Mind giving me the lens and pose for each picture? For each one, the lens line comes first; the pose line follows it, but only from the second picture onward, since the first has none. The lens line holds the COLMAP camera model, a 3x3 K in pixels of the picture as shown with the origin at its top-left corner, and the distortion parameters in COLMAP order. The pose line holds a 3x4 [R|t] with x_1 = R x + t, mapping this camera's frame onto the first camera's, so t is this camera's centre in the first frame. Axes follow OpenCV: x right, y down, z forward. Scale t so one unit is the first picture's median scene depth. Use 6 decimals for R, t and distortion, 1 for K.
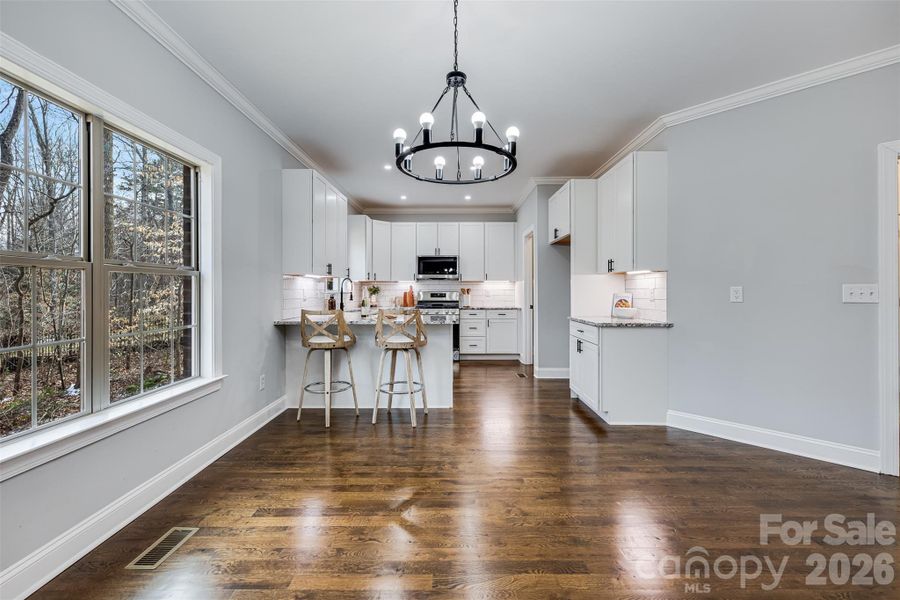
lens RADIAL K [[382.1, 0, 451.4], [0, 382.1, 291.6], [0, 0, 1]] dist [-0.002657, 0.000313]
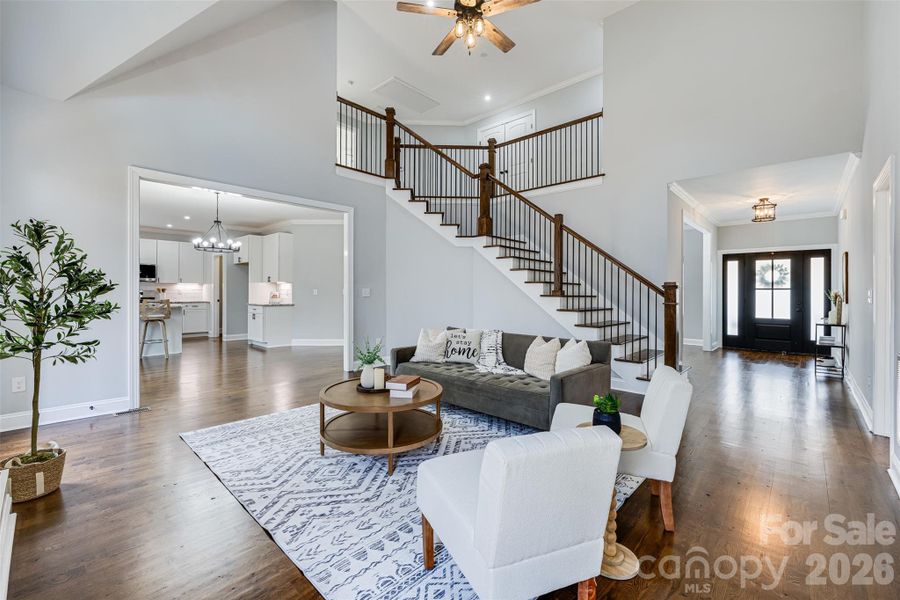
lens RADIAL K [[382.1, 0, 444.7], [0, 382.1, 292.1], [0, 0, 1]] dist [-0.002657, 0.000313]
pose [[0.679331, 0.010443, 0.733757, -0.365098], [-0.006620, 0.999945, -0.008102, 0.012780], [-0.733802, 0.000647, 0.679363, -0.887590]]
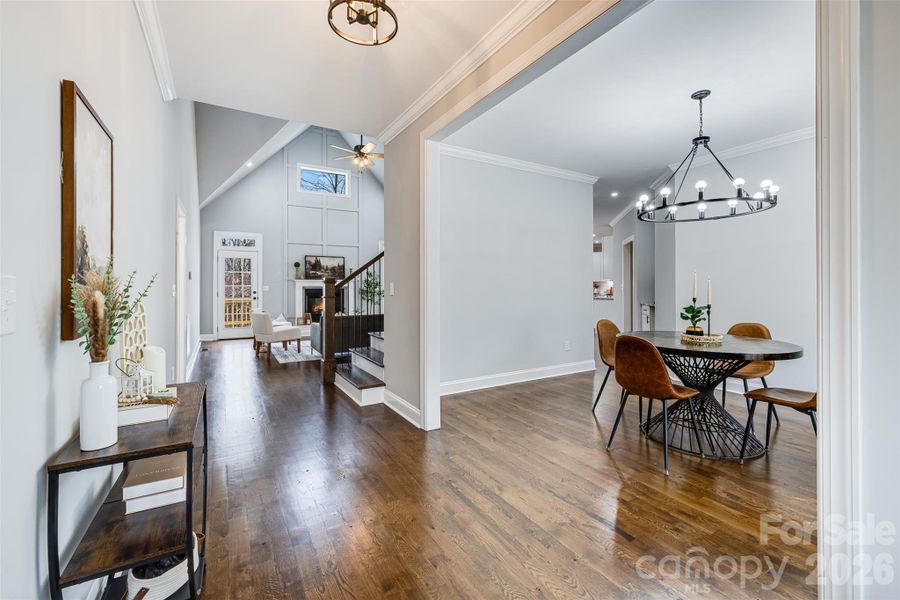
lens RADIAL K [[382.1, 0, 454.1], [0, 382.1, 286.0], [0, 0, 1]] dist [-0.002657, 0.000313]
pose [[0.525695, 0.014023, -0.850557, 1.060190], [-0.007052, 0.999902, 0.012126, -0.014790], [0.850644, -0.000377, 0.525742, -0.905285]]
